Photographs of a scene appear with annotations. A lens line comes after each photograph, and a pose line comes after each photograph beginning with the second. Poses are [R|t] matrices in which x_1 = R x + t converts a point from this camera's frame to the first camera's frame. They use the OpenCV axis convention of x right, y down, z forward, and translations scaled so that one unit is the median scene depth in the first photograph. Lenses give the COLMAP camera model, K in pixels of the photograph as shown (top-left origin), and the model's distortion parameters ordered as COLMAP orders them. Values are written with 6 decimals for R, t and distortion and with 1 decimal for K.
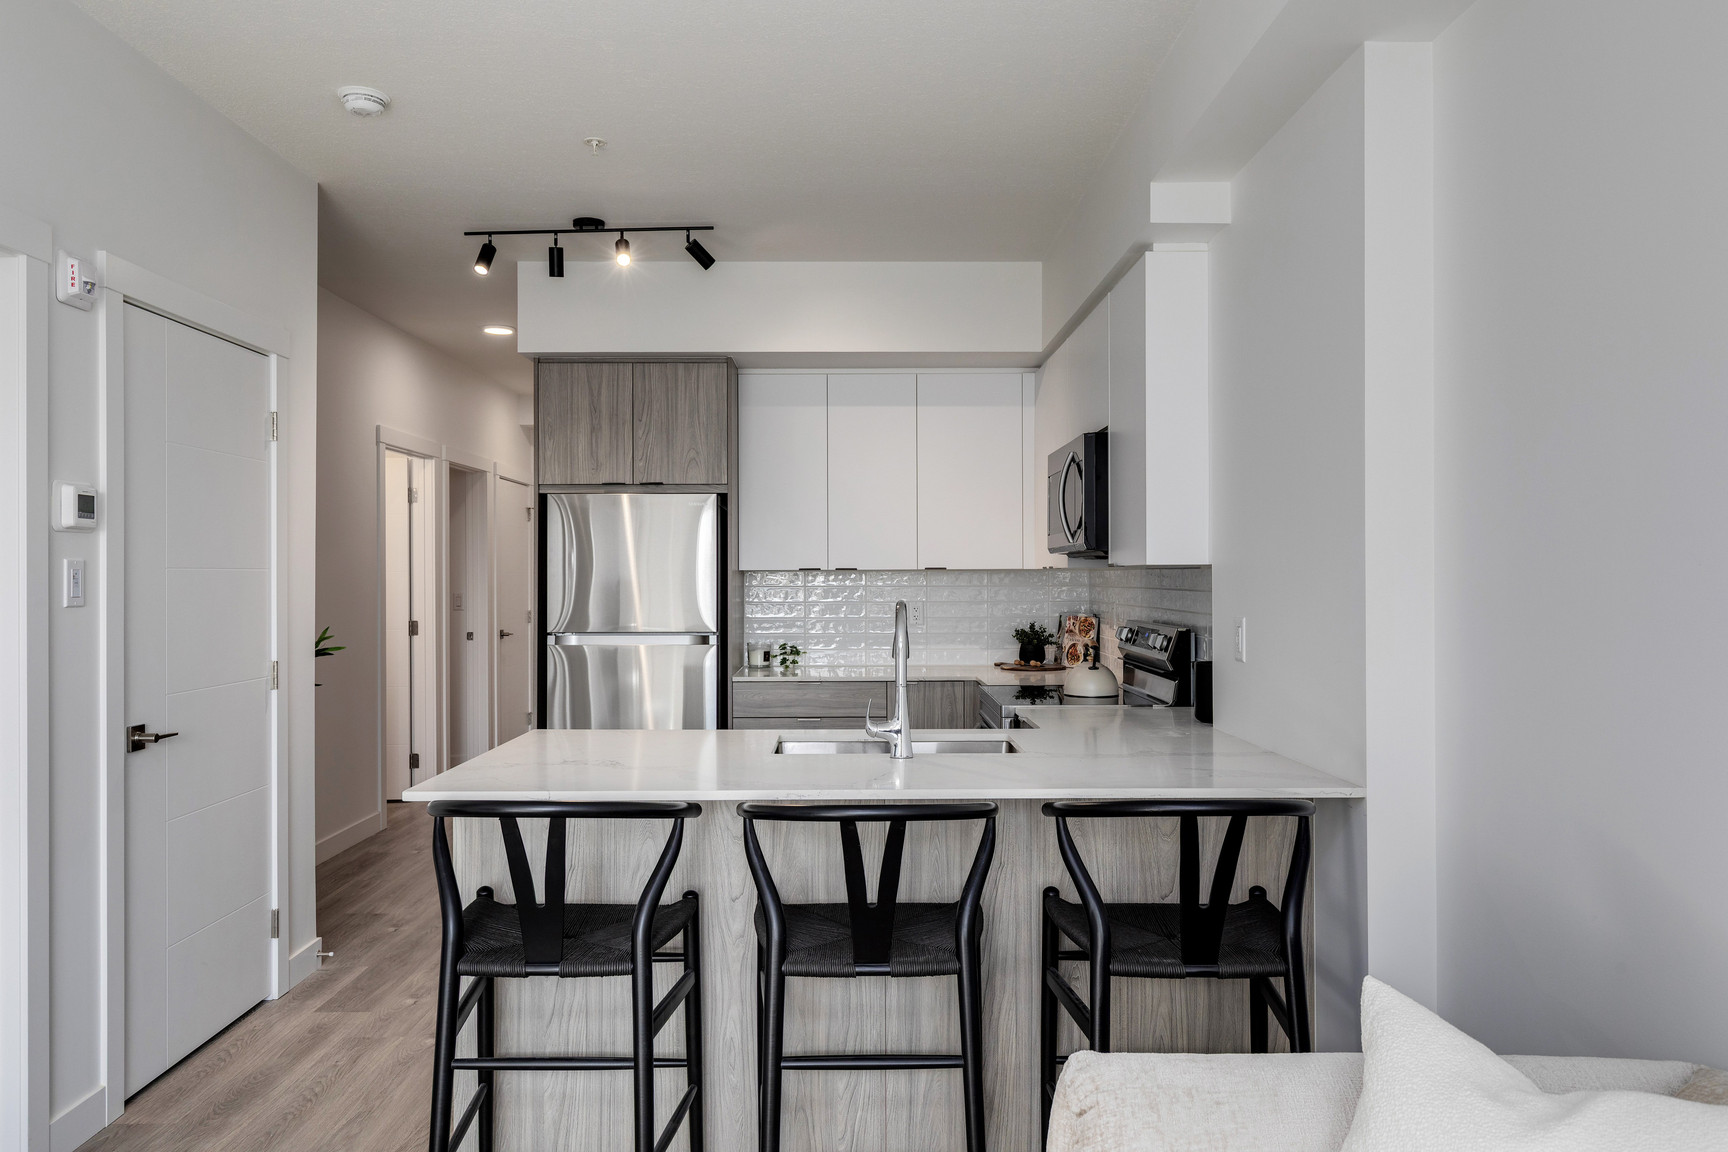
lens RADIAL K [[1206.5, 0, 860.3], [0, 1206.5, 570.4], [0, 0, 1]] dist [0.000643, -0.001886]
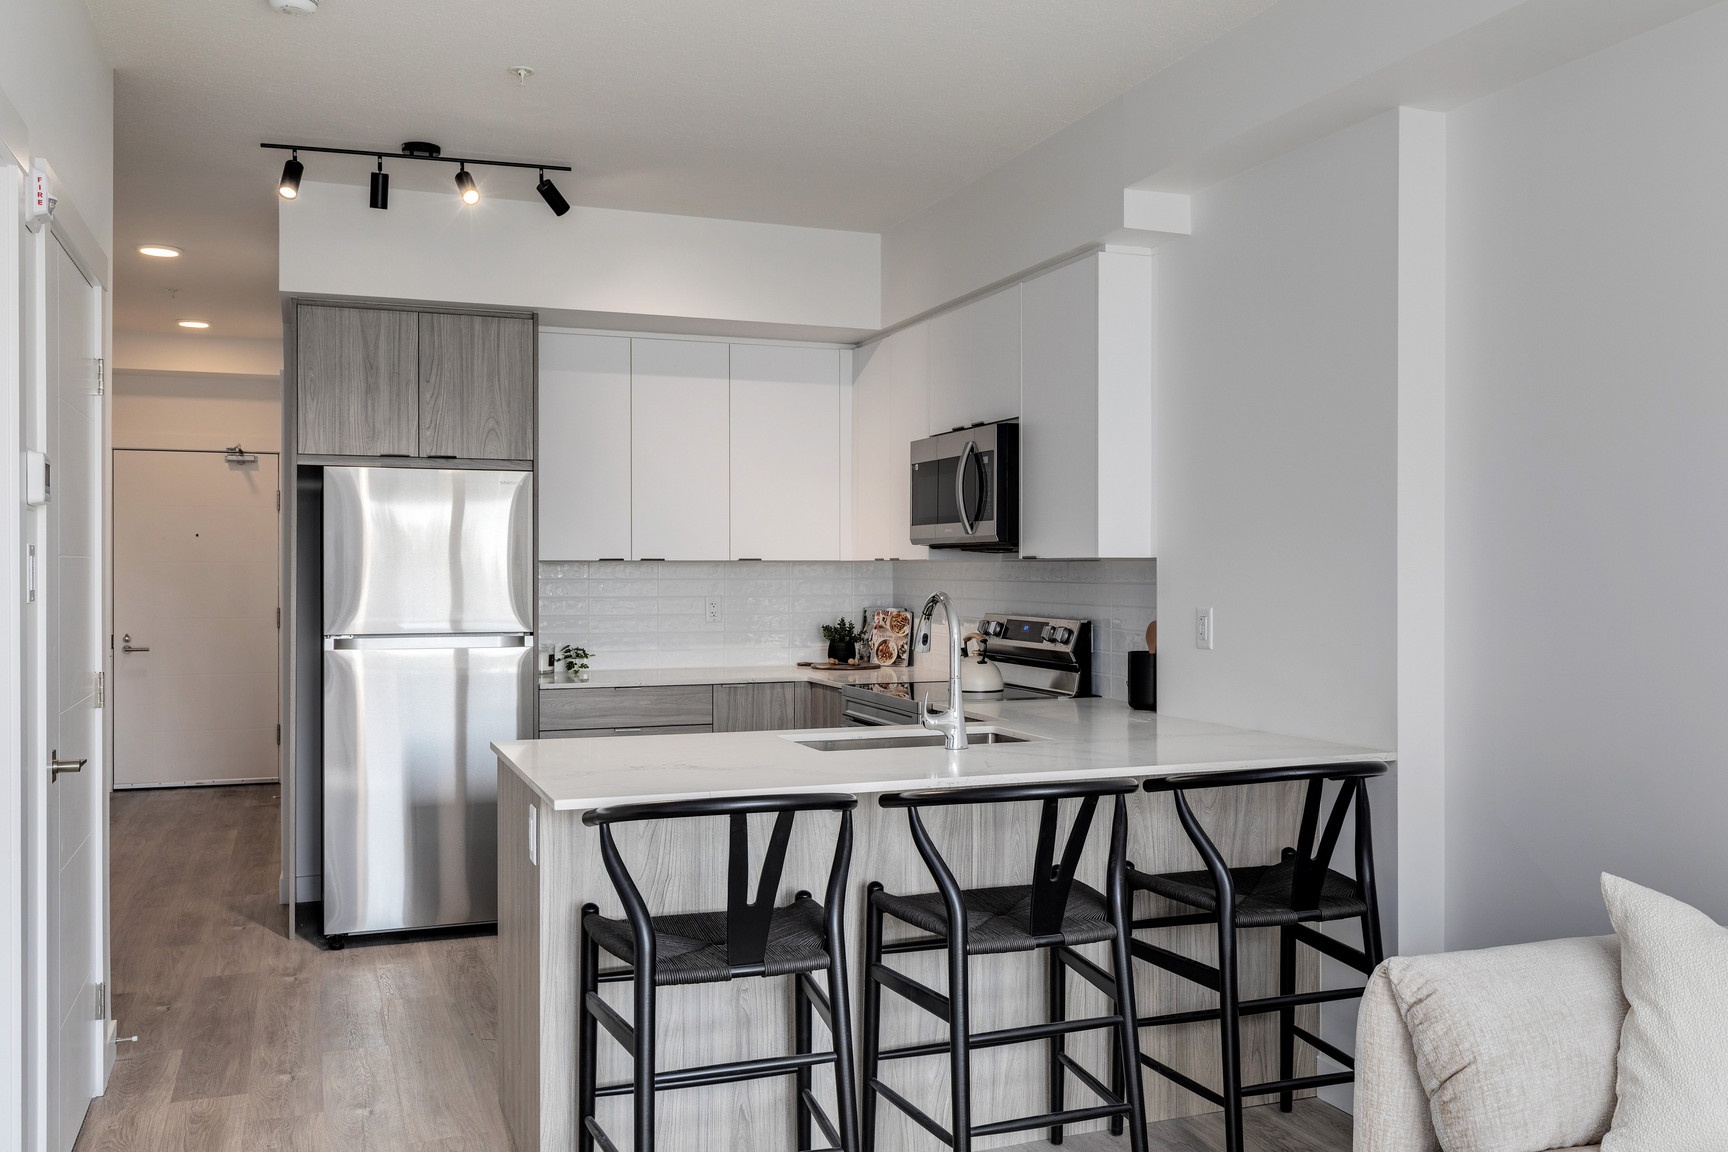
lens RADIAL K [[1447.5, 0, 880.3], [0, 1447.5, 570.9], [0, 0, 1]] dist [0.002878, -0.005472]
pose [[0.933660, 0.002274, 0.358154, -0.287002], [-0.004573, 0.999974, 0.005573, 0.000603], [-0.358132, -0.006841, 0.933646, -0.062651]]
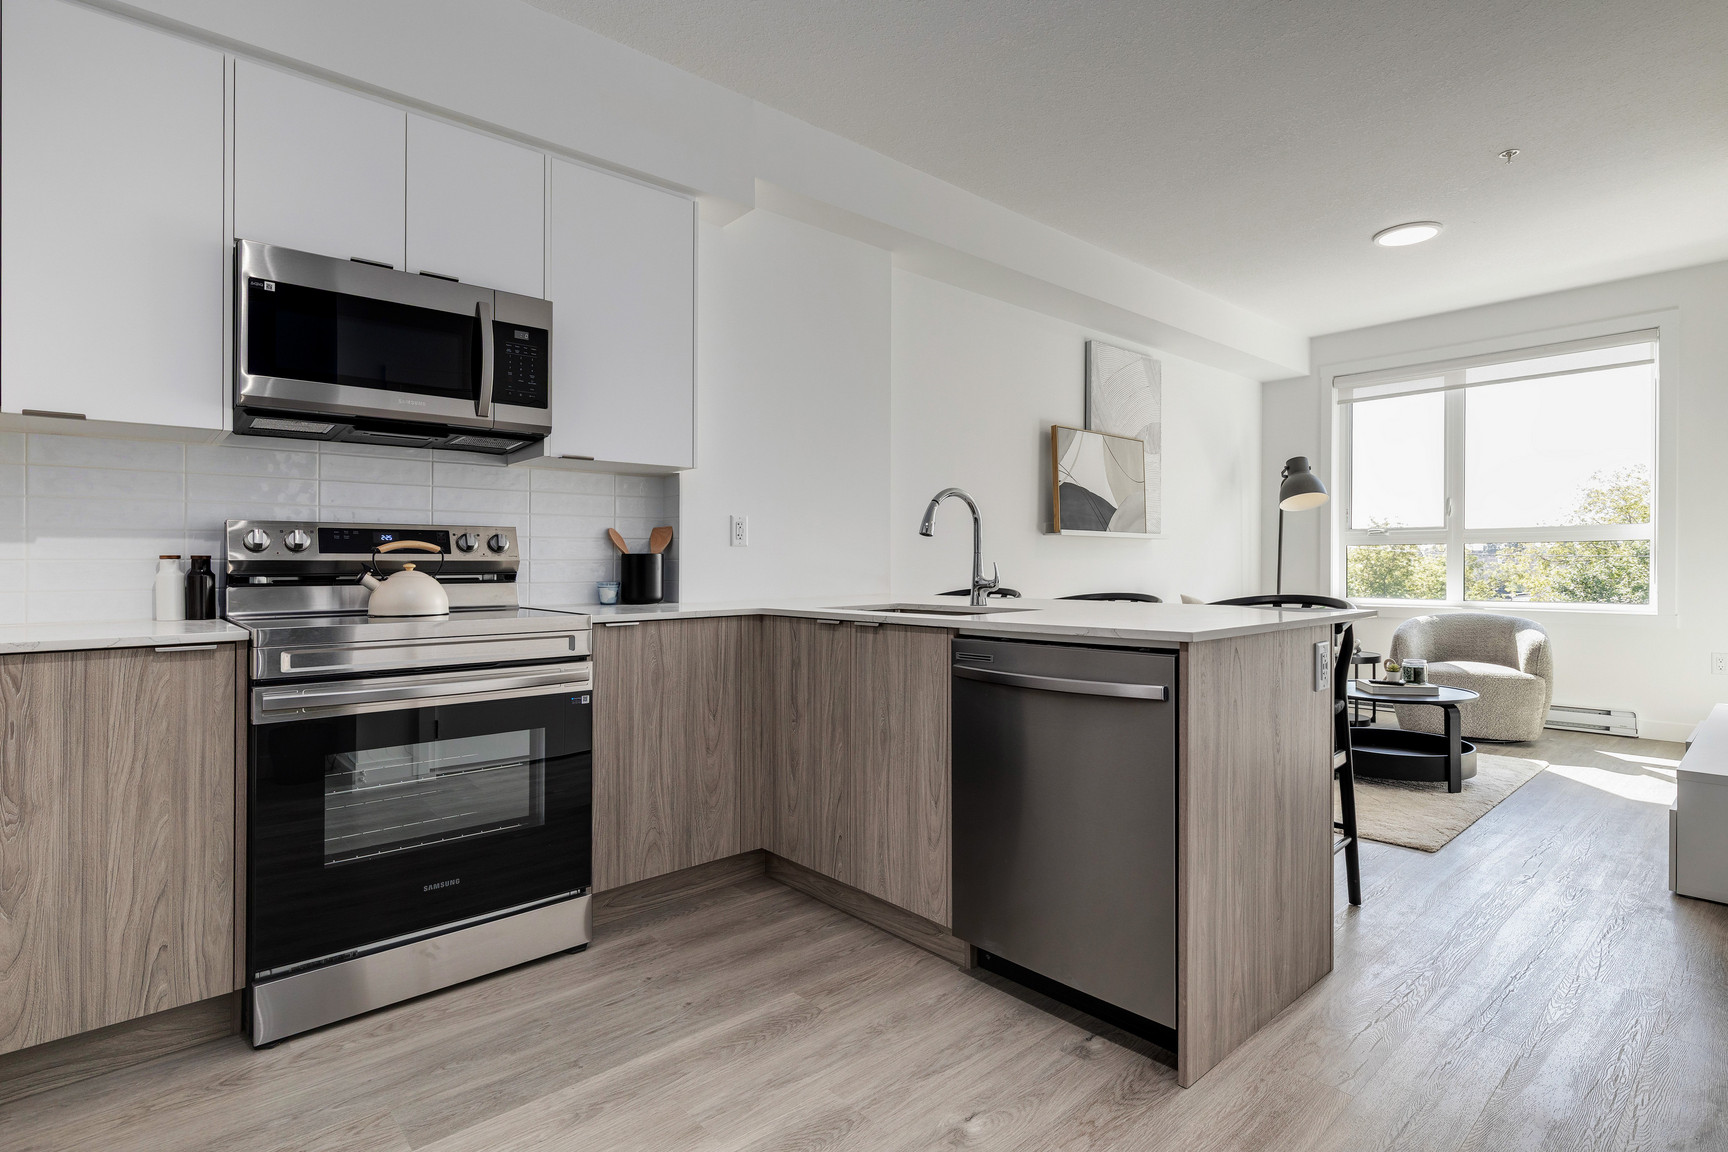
lens RADIAL K [[846.4, 0, 875.8], [0, 846.4, 570.9], [0, 0, 1]] dist [-0.004054, 0.001952]
pose [[-0.658014, -0.004543, 0.752992, -0.382113], [0.000123, 0.999981, 0.006141, 0.068894], [-0.753005, 0.004133, -0.658001, 1.076016]]
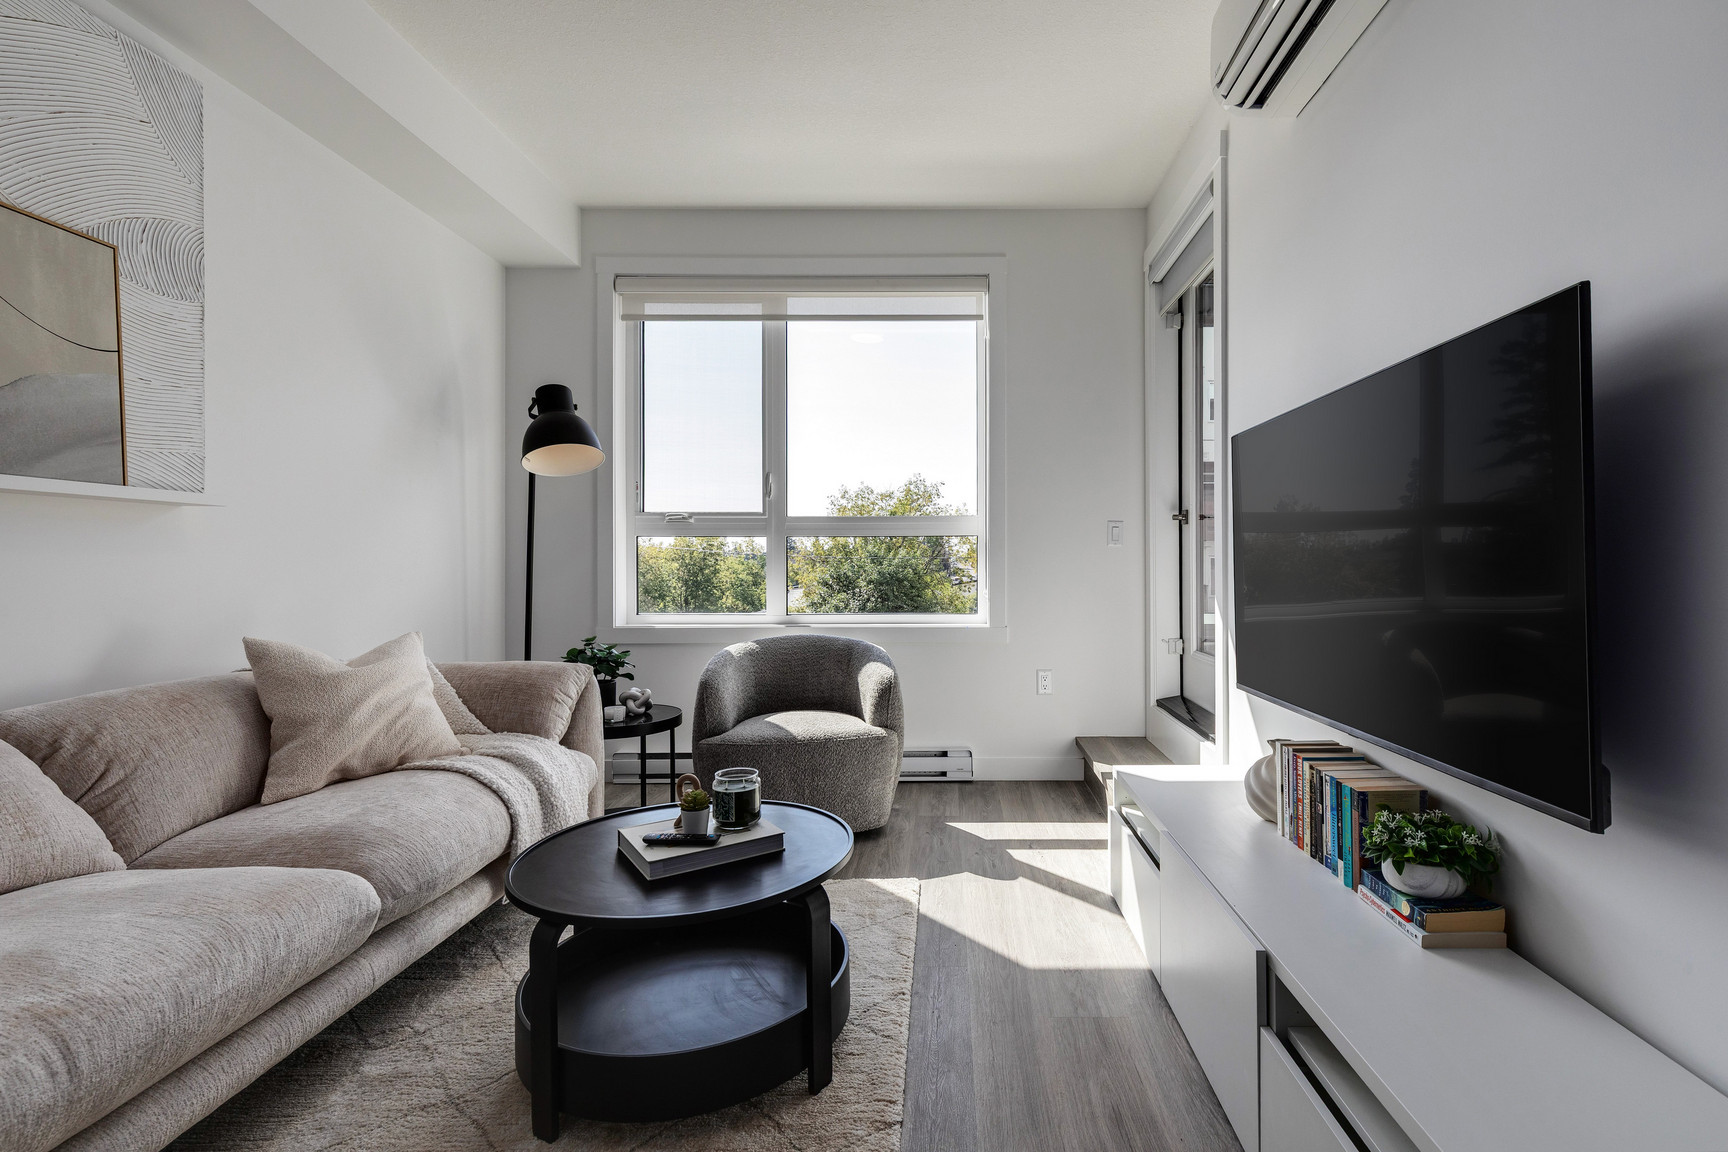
lens RADIAL K [[802.4, 0, 945.2], [0, 802.4, 563.4], [0, 0, 1]] dist [0.003809, -0.000161]
pose [[-0.999934, 0.001809, 0.011312, -0.197542], [0.001793, 0.999997, -0.001370, 0.066911], [-0.011315, -0.001349, -0.999935, 0.472156]]
